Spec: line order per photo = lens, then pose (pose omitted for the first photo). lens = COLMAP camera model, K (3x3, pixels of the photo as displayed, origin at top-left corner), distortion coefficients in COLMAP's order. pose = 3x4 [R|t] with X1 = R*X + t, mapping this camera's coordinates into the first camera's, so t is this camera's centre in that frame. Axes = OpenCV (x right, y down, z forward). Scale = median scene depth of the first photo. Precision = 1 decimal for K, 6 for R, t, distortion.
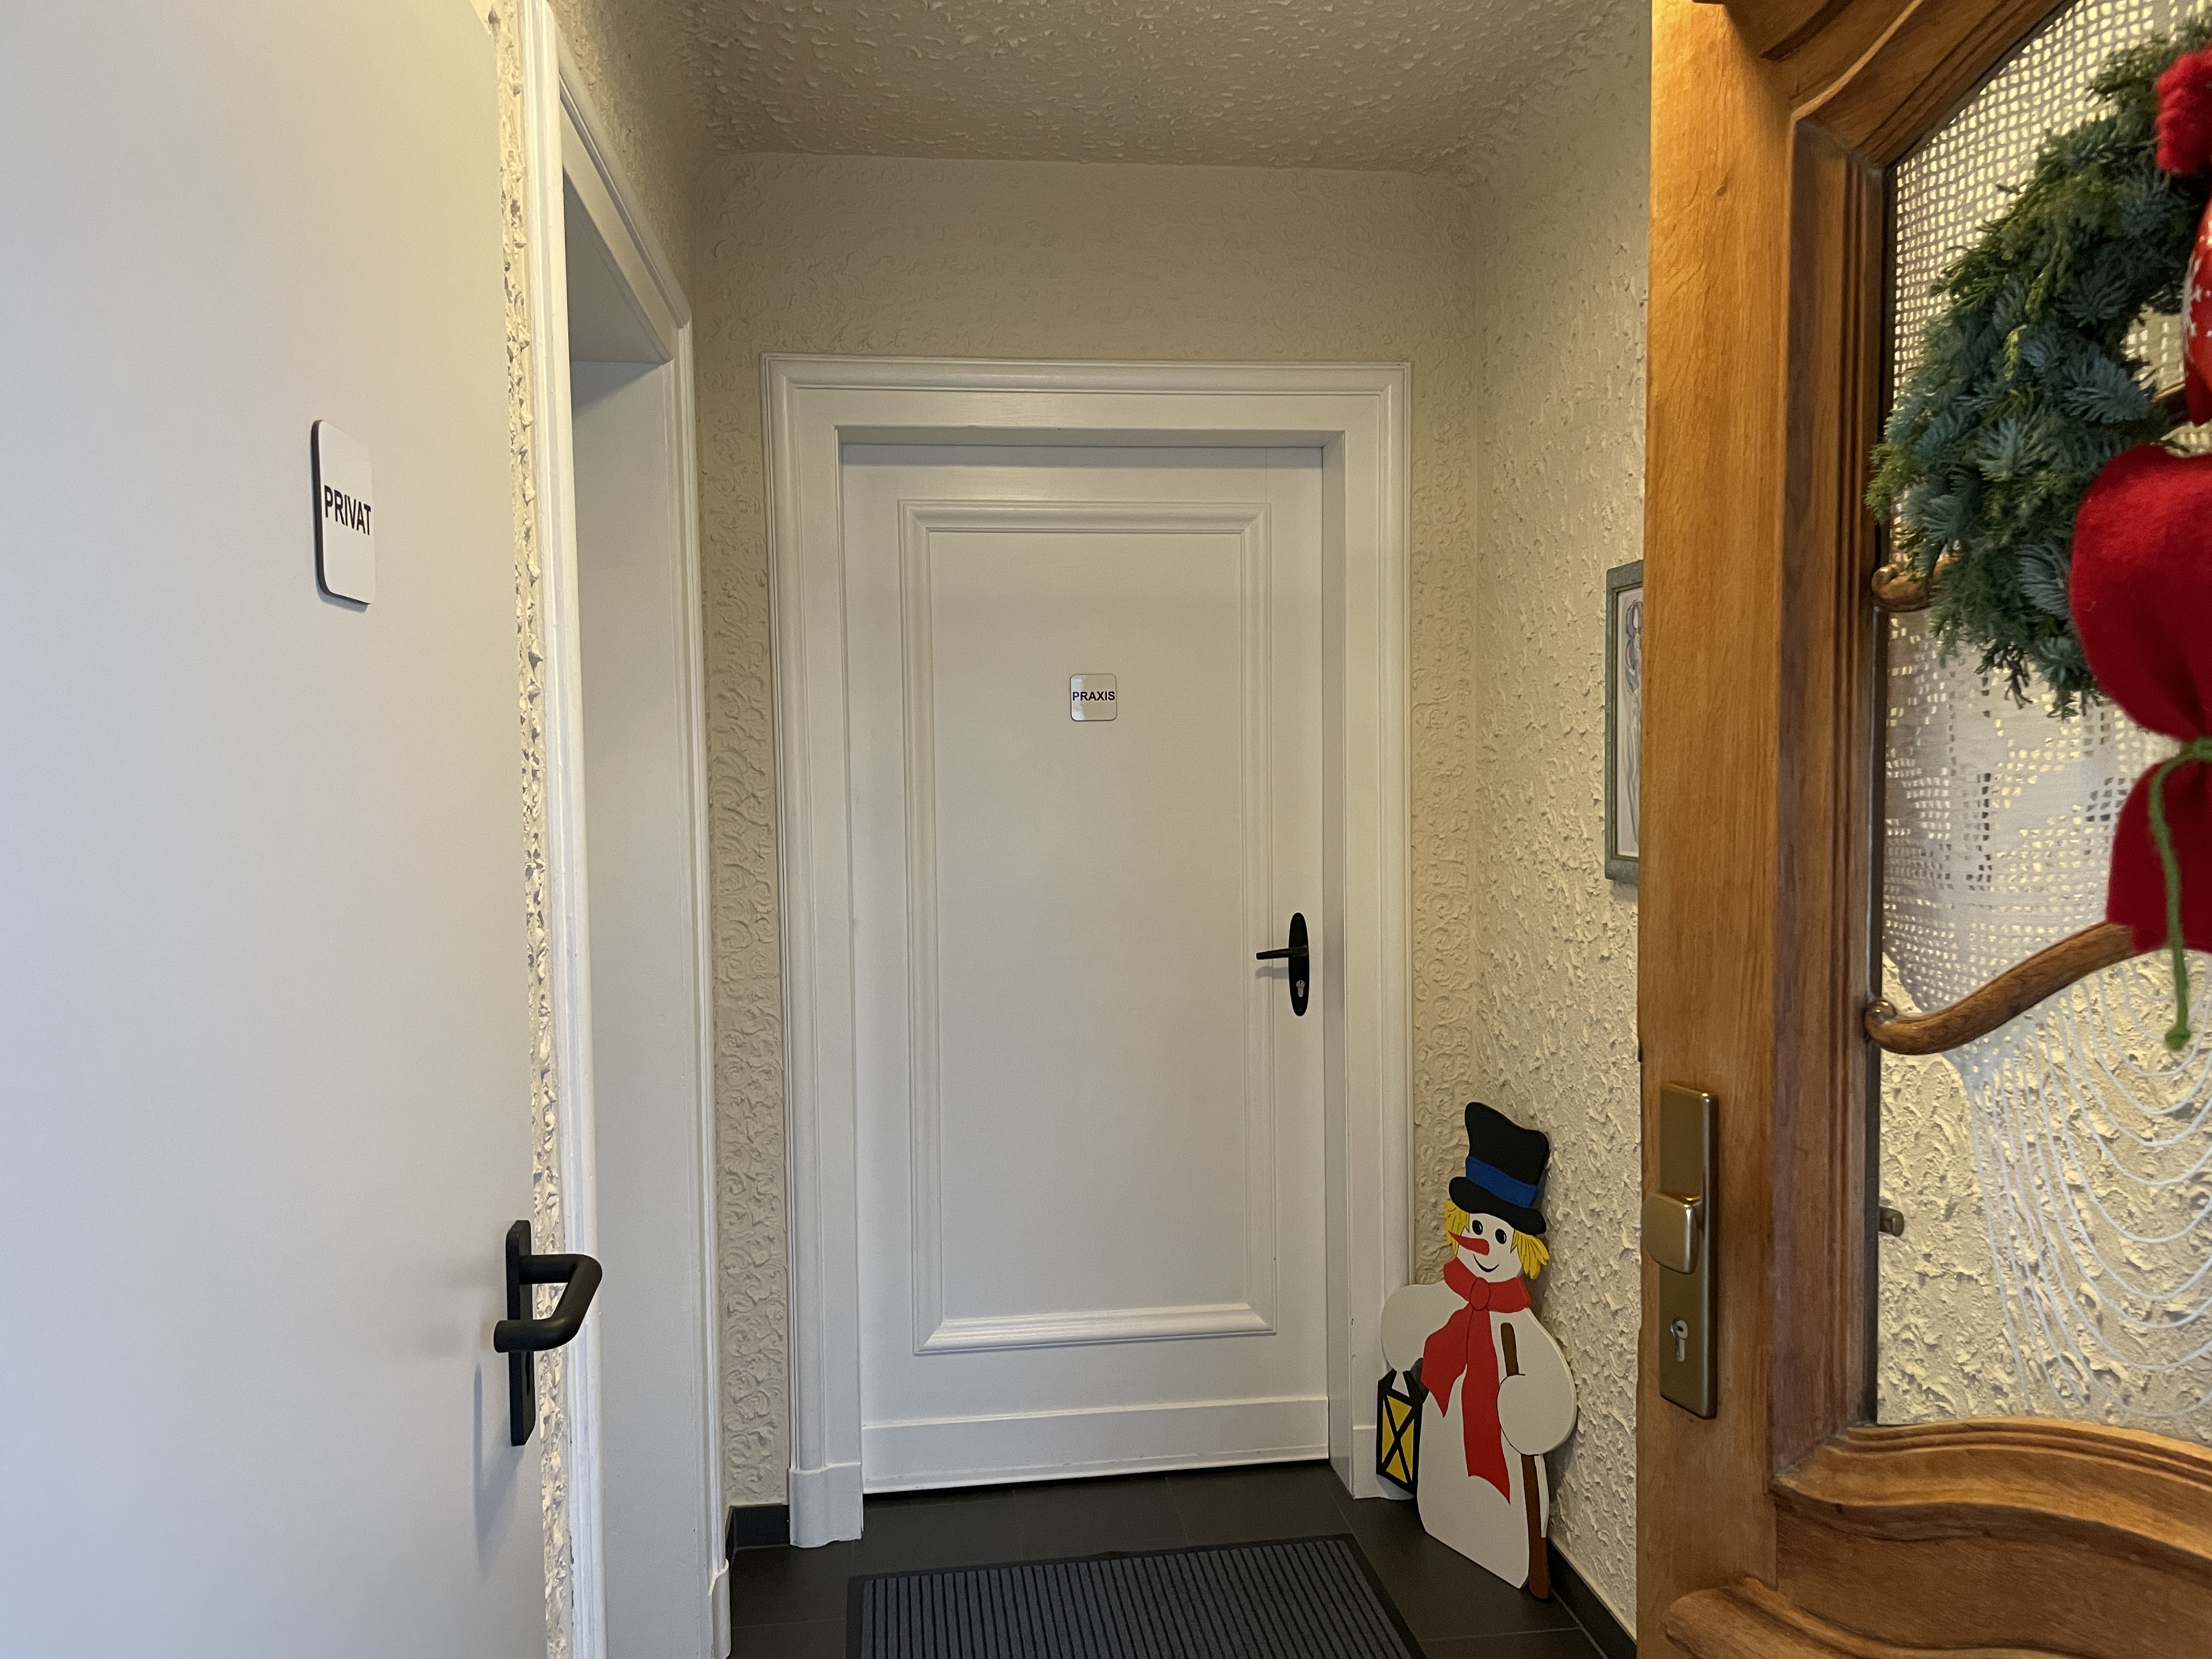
lens RADIAL K [[1667.6, 0, 1115.9], [0, 1667.6, 832.9], [0, 0, 1]] dist [0.083749, -0.109334]
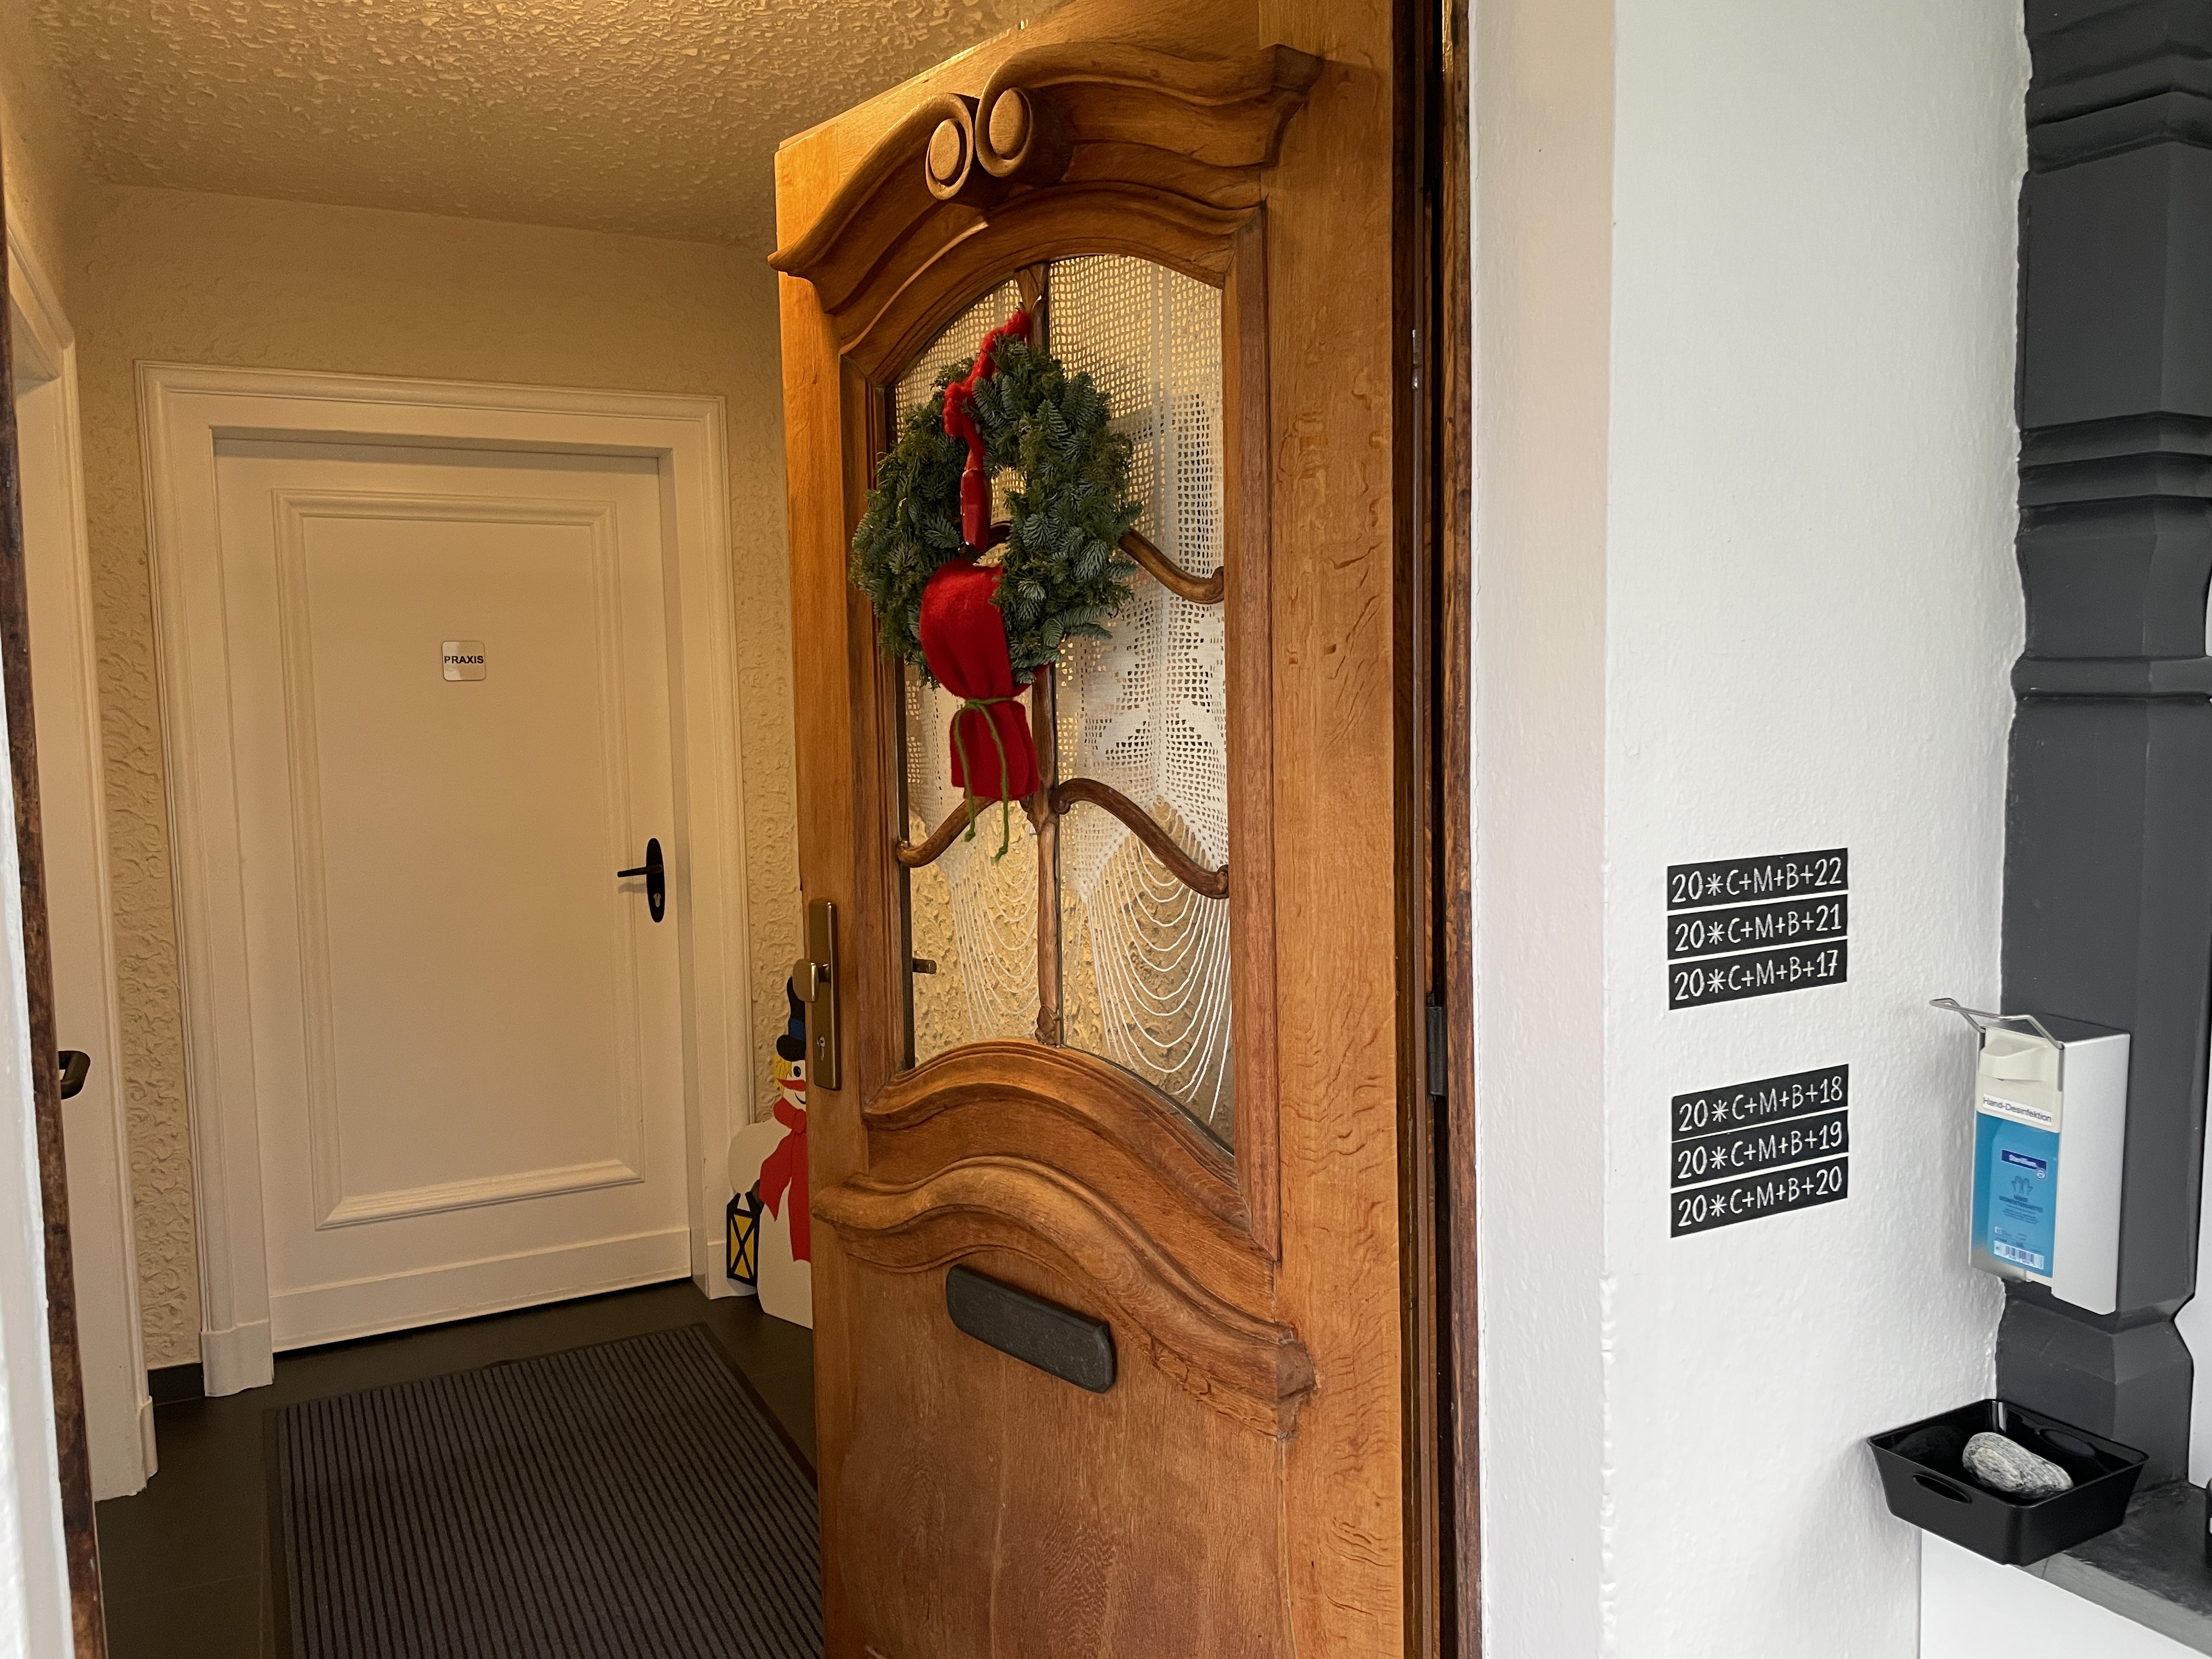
lens RADIAL K [[1667.6, 0, 1118.3], [0, 1667.6, 829.8], [0, 0, 1]] dist [0.083749, -0.109334]
pose [[0.943142, -0.033223, 0.330724, 0.026349], [0.024690, 0.999246, 0.029972, 0.014486], [-0.331471, -0.020102, 0.943251, -0.295834]]
